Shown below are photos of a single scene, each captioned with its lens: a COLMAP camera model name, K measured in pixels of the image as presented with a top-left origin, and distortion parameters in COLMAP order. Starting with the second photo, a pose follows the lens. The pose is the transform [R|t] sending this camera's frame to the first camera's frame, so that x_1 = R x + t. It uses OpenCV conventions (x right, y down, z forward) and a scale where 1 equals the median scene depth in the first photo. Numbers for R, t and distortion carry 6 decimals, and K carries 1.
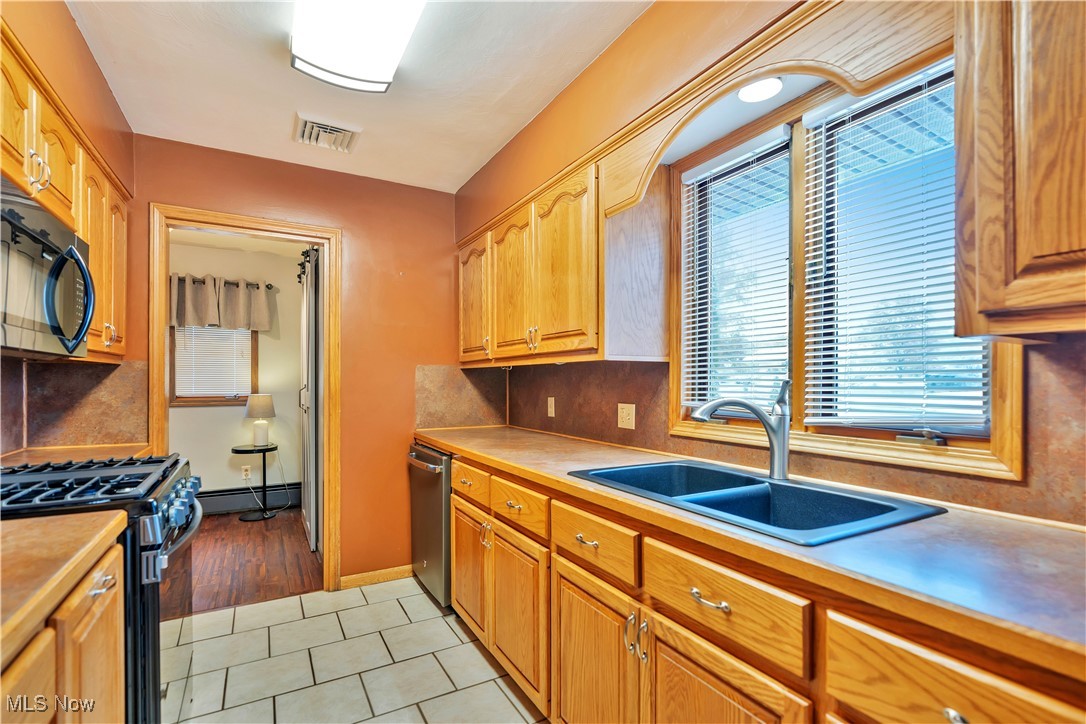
lens RADIAL K [[486.6, 0, 523.5], [0, 486.6, 380.3], [0, 0, 1]] dist [-0.004927, 0.002591]
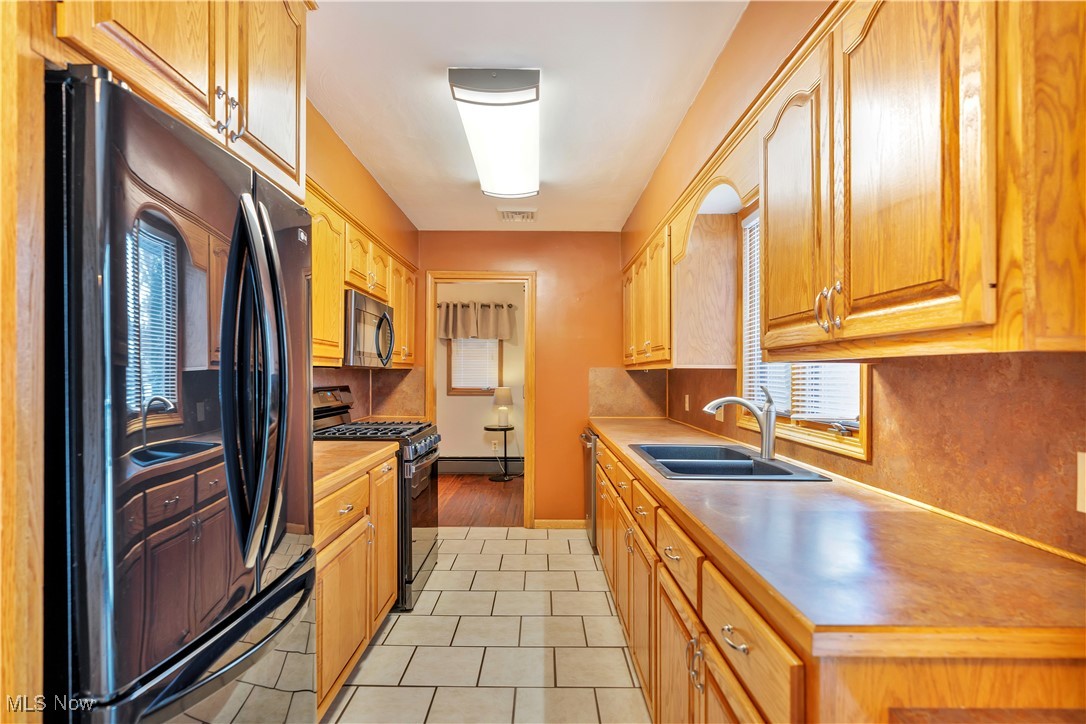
lens RADIAL K [[534.5, 0, 543.0], [0, 534.5, 371.5], [0, 0, 1]] dist [-0.000528, -0.000048]
pose [[0.874179, 0.002766, -0.485597, 0.460728], [-0.004118, 0.999990, -0.001717, -0.022398], [0.485587, 0.003500, 0.874181, -0.394912]]
